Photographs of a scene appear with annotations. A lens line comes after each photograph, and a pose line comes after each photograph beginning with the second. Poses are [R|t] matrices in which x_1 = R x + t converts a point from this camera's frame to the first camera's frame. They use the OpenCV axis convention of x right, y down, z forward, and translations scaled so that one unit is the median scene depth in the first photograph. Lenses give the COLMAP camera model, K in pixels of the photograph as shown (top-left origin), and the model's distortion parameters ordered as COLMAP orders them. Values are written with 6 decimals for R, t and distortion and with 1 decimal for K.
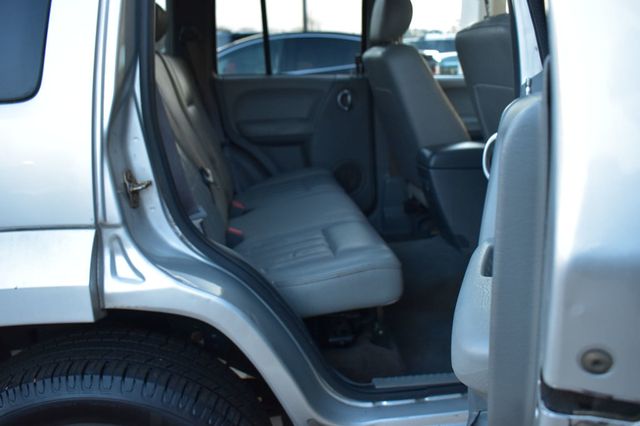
lens RADIAL K [[566.1, 0, 320.0], [0, 566.1, 213.0], [0, 0, 1]] dist [-0.079455, -0.004611]
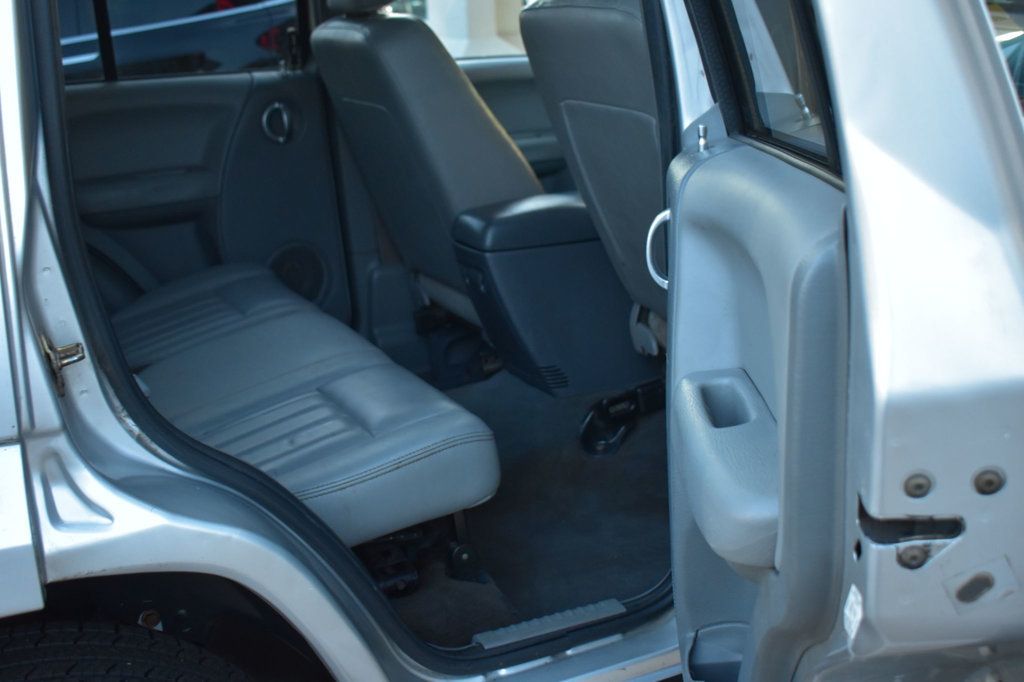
lens RADIAL K [[1312.8, 0, 512.0], [0, 1312.8, 341.0], [0, 0, 1]] dist [-0.001839, -0.011226]
pose [[0.945637, -0.116892, 0.303492, -0.244230], [0.111921, 0.993143, 0.033788, -0.046577], [-0.305360, 0.002016, 0.952235, -0.296598]]
